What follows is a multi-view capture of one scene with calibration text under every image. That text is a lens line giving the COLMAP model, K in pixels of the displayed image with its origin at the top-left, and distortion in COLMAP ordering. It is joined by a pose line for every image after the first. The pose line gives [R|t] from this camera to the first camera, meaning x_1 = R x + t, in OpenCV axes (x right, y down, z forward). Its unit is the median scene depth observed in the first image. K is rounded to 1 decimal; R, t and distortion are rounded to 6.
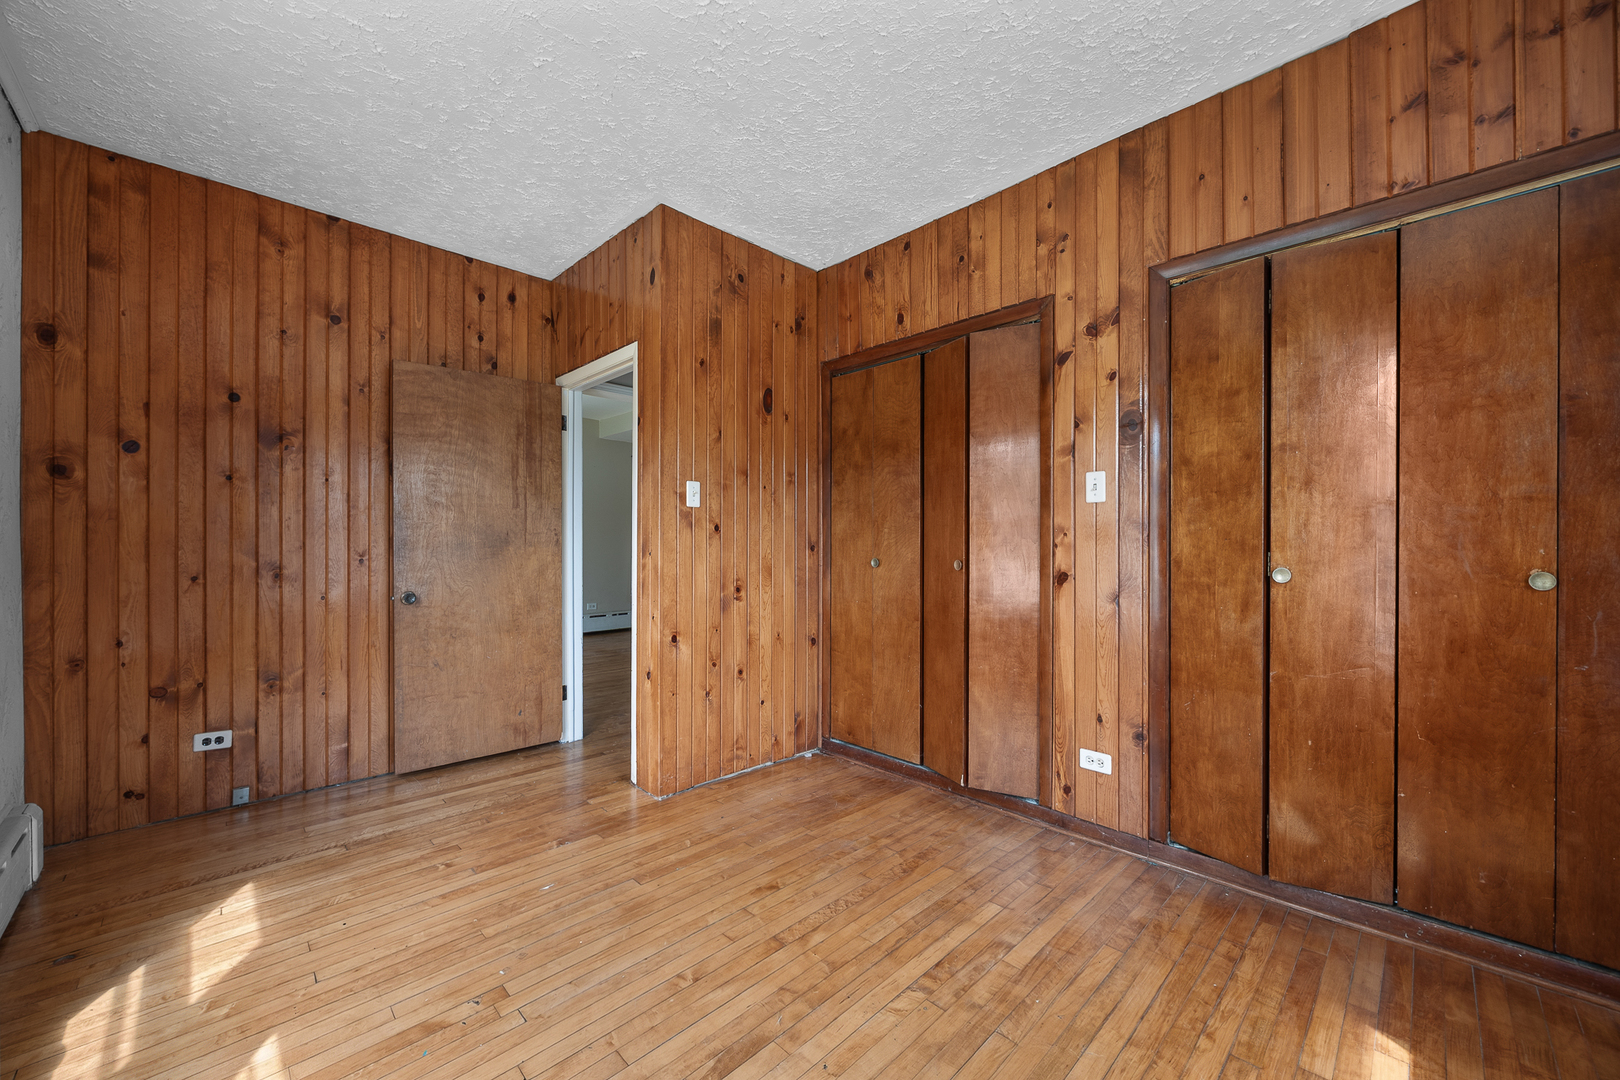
lens RADIAL K [[637.8, 0, 802.2], [0, 637.8, 545.8], [0, 0, 1]] dist [-0.001411, 0.000132]
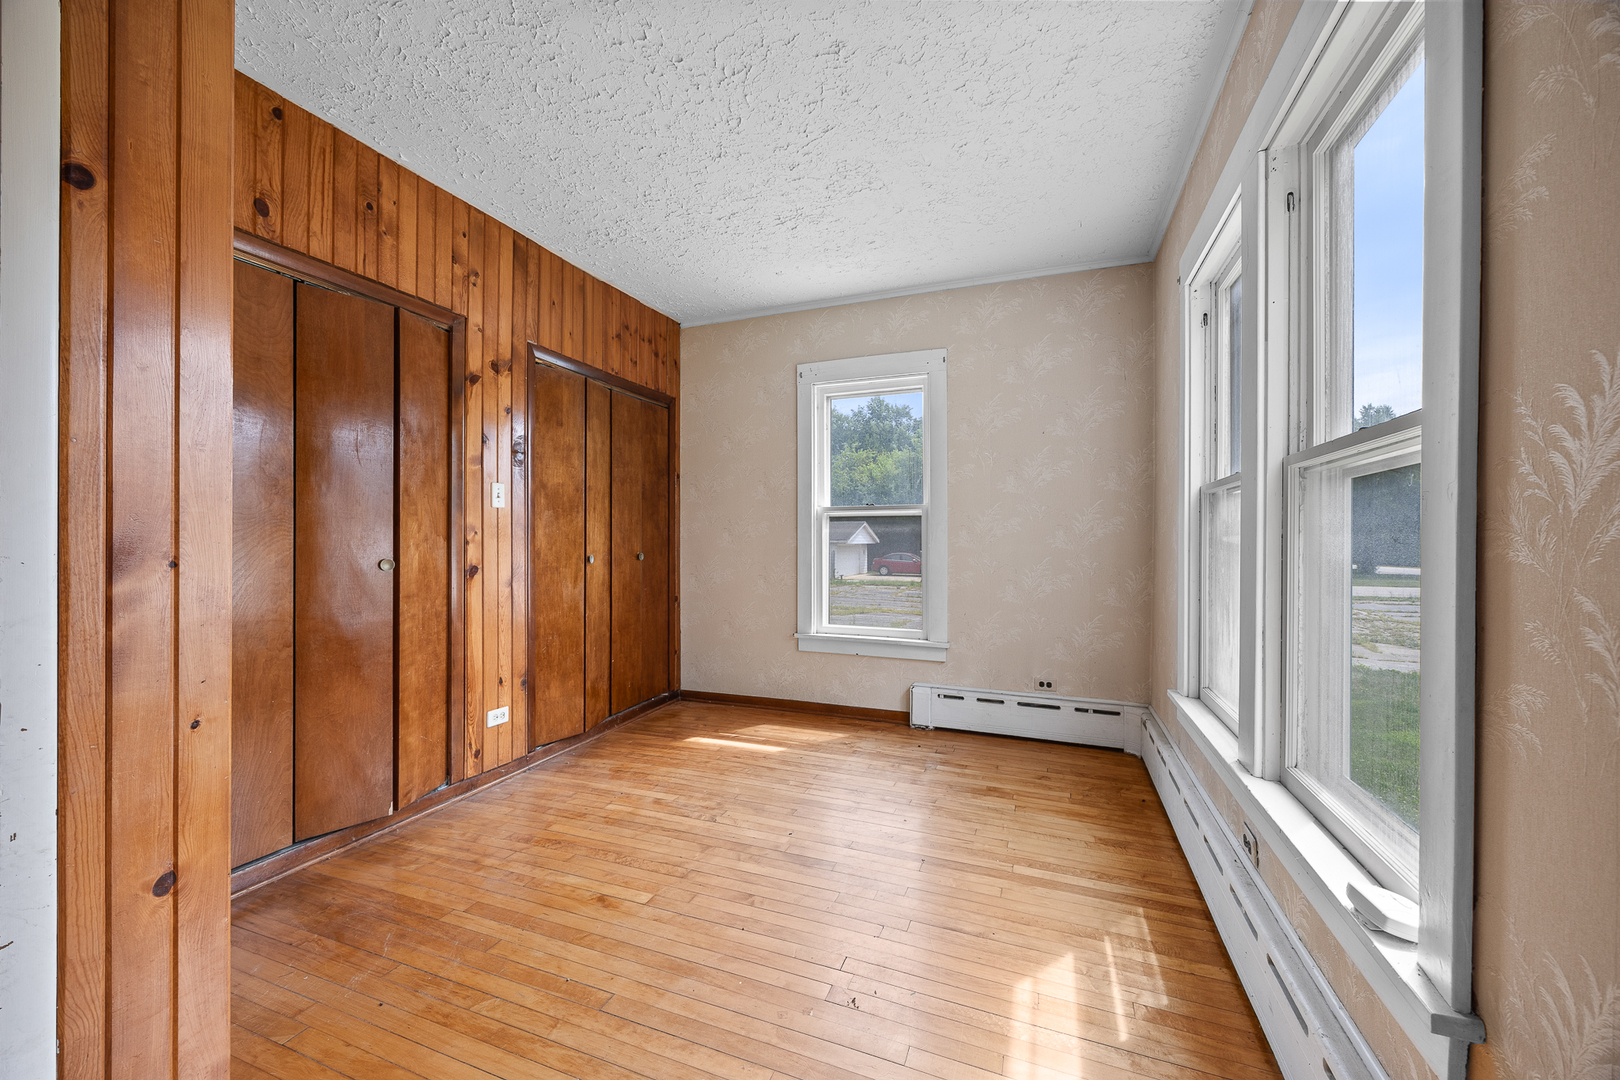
lens RADIAL K [[637.8, 0, 802.2], [0, 637.8, 545.8], [0, 0, 1]] dist [-0.001411, 0.000132]
pose [[-0.432452, -0.006624, 0.901633, -0.936508], [-0.000659, 0.999975, 0.007030, -0.003305], [-0.901657, 0.002446, -0.432446, 1.028977]]
